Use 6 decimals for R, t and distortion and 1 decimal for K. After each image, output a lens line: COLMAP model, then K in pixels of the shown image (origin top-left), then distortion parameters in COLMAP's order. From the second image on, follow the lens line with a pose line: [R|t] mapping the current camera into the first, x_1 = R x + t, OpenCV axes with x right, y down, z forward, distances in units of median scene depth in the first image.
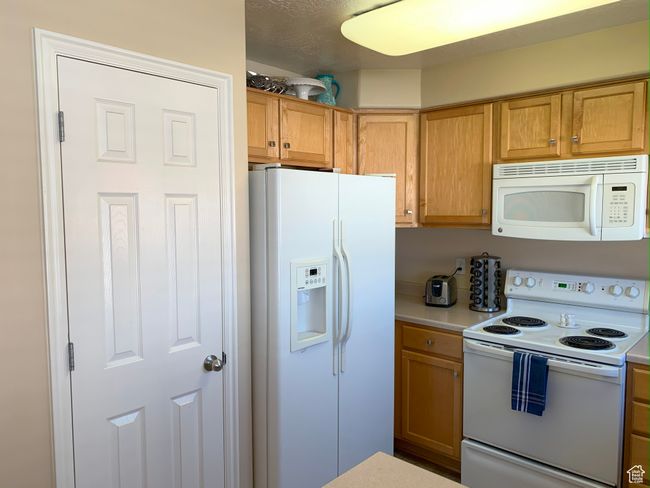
lens RADIAL K [[507.9, 0, 327.0], [0, 507.9, 244.9], [0, 0, 1]] dist [0.043610, -0.008860]
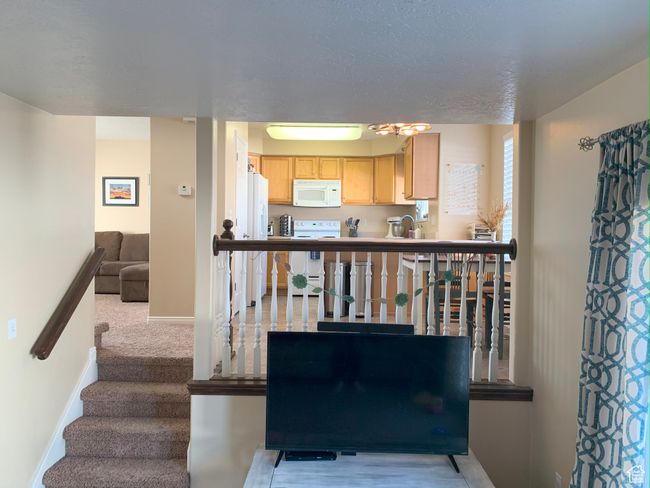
lens RADIAL K [[507.9, 0, 327.3], [0, 507.9, 247.1], [0, 0, 1]] dist [0.043610, -0.008860]
pose [[0.756111, -0.001976, 0.654440, -1.378442], [0.035453, 0.998651, -0.037945, 0.326810], [-0.653482, 0.051892, 0.755161, -1.203660]]
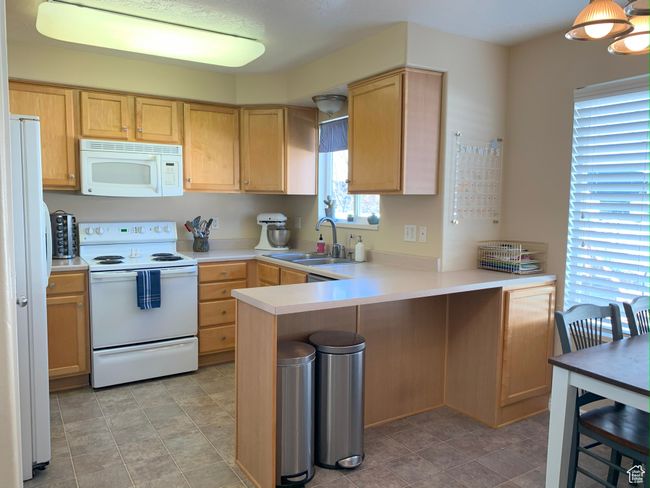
lens RADIAL K [[507.9, 0, 324.5], [0, 507.9, 245.0], [0, 0, 1]] dist [0.043610, -0.008860]
pose [[0.285344, -0.078373, 0.955215, -0.784962], [0.063249, 0.996018, 0.062827, 0.068532], [-0.956336, 0.042489, 0.289165, 0.057600]]
